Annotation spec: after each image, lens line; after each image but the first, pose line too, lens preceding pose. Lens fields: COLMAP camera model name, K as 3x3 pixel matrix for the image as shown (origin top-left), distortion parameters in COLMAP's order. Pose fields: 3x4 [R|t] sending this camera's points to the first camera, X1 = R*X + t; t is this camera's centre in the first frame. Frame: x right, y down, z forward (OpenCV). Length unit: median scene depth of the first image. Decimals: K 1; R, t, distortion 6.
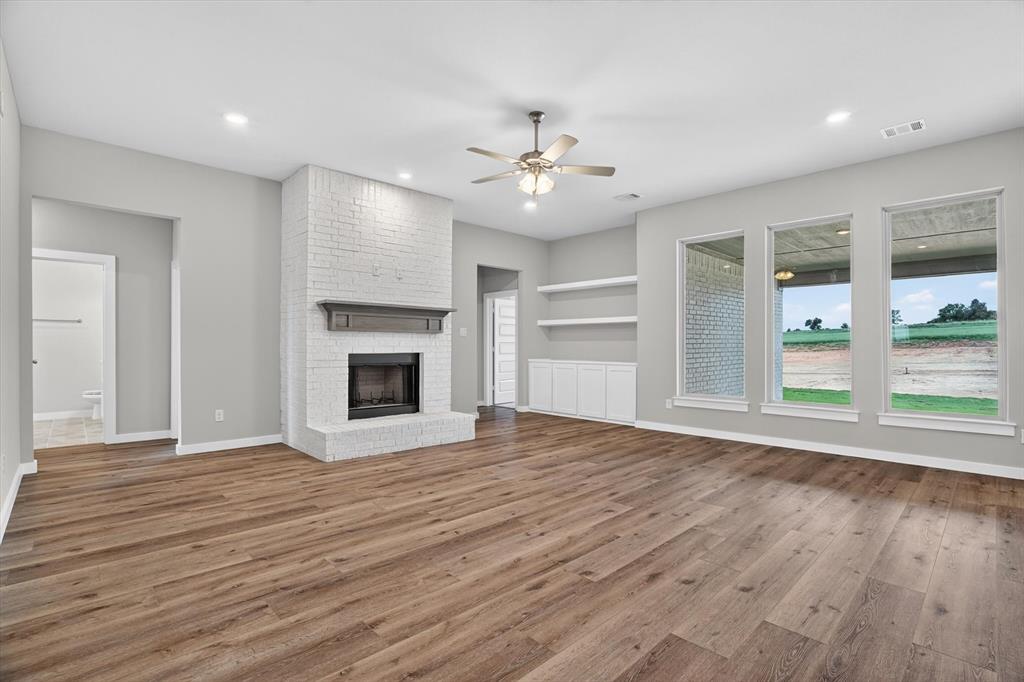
lens RADIAL K [[478.3, 0, 516.5], [0, 478.3, 349.3], [0, 0, 1]] dist [-0.051486, 0.017877]
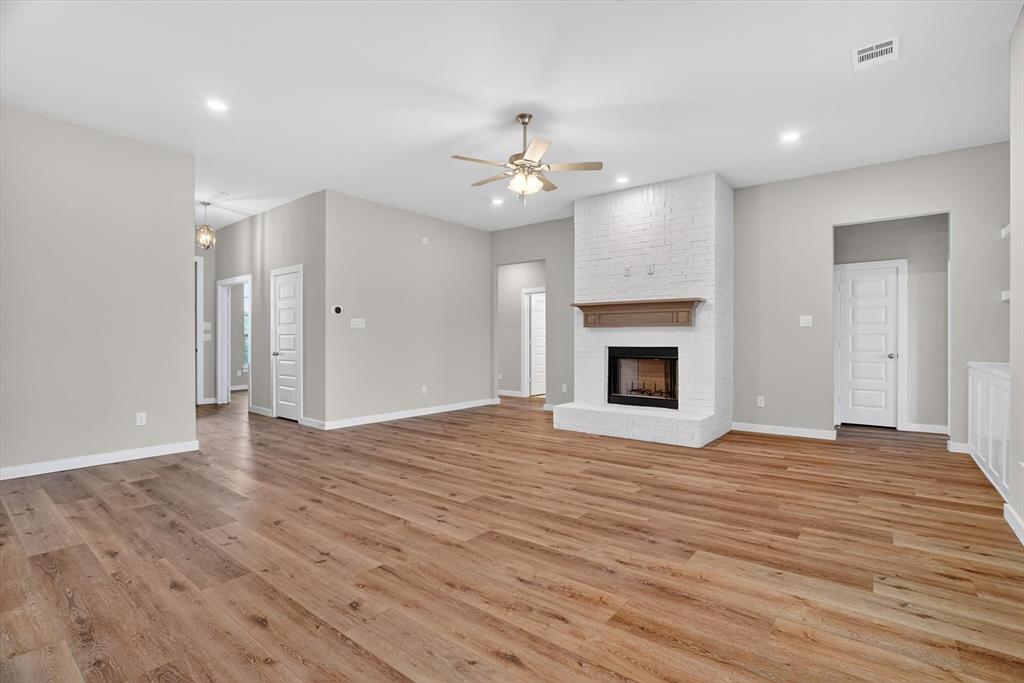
lens RADIAL K [[478.3, 0, 512.9], [0, 478.3, 345.6], [0, 0, 1]] dist [-0.051486, 0.017877]
pose [[0.137193, 0.006734, -0.990521, 1.091307], [-0.004335, 0.999971, 0.006197, 0.000398], [0.990535, 0.003443, 0.137218, 0.849783]]
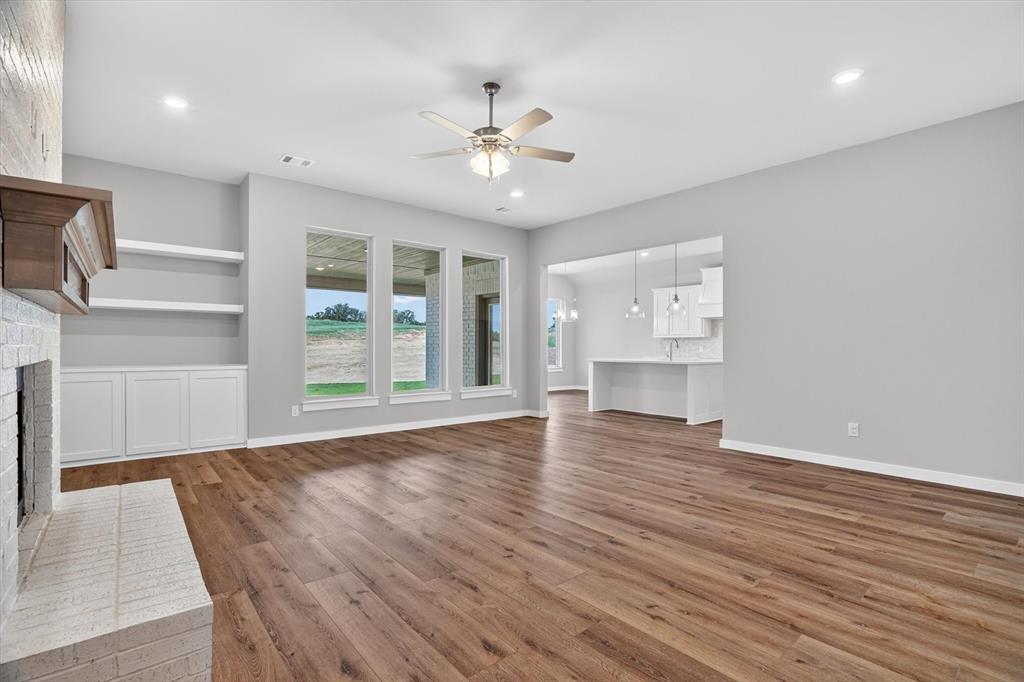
lens RADIAL K [[478.3, 0, 510.7], [0, 478.3, 341.8], [0, 0, 1]] dist [-0.051486, 0.017877]
pose [[0.065766, 0.007252, 0.997809, -0.870538], [0.000609, 0.999973, -0.007307, -0.007853], [-0.997835, 0.001088, 0.065759, 0.921454]]
